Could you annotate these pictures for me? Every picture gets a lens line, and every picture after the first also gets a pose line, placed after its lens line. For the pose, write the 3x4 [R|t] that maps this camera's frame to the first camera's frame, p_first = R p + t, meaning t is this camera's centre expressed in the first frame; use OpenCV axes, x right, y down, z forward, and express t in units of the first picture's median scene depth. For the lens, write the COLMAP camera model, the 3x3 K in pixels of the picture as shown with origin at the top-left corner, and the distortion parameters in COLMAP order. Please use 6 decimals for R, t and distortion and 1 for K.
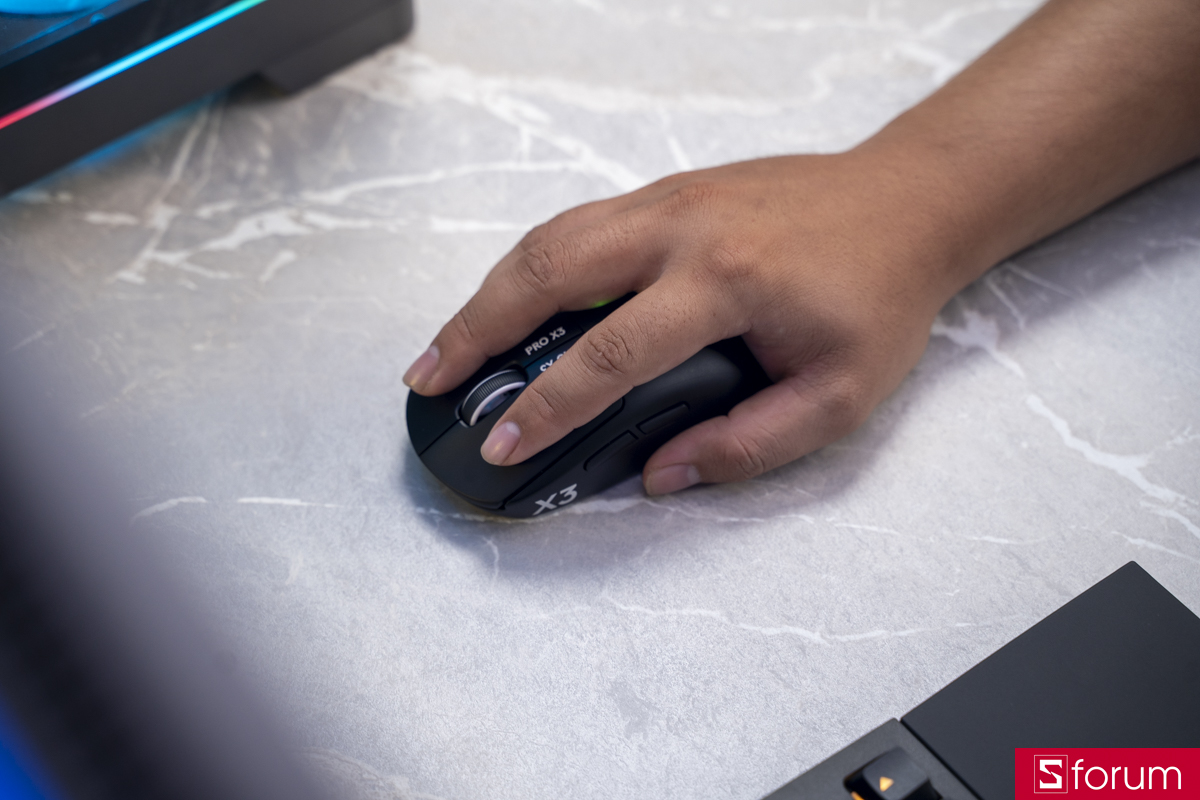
lens RADIAL K [[2598.4, 0, 626.6], [0, 2598.4, 396.3], [0, 0, 1]] dist [0.399407, 0.000000]
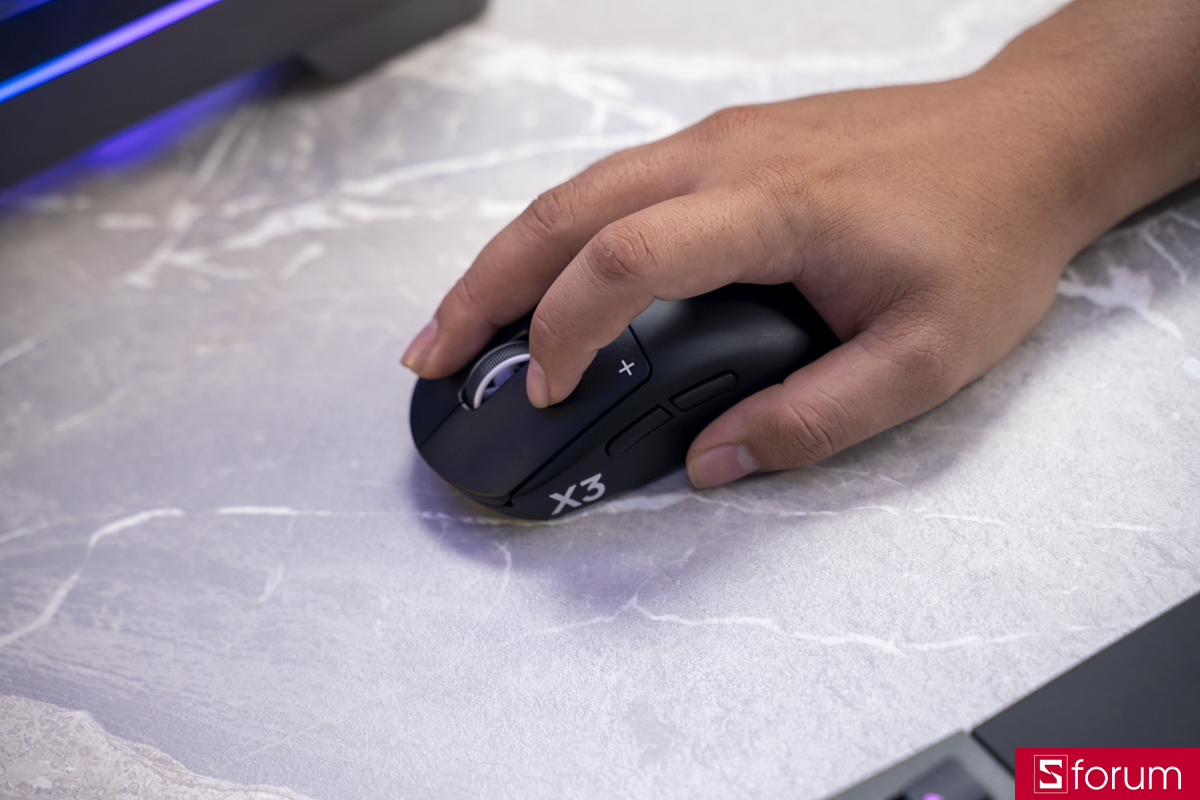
lens RADIAL K [[2598.4, 0, 605.3], [0, 2598.4, 405.2], [0, 0, 1]] dist [0.399407, 0.000000]
pose [[0.982944, -0.039921, -0.179522, 0.128922], [0.022530, 0.994942, -0.097891, 0.091890], [0.182522, 0.092177, 0.978871, 0.190963]]
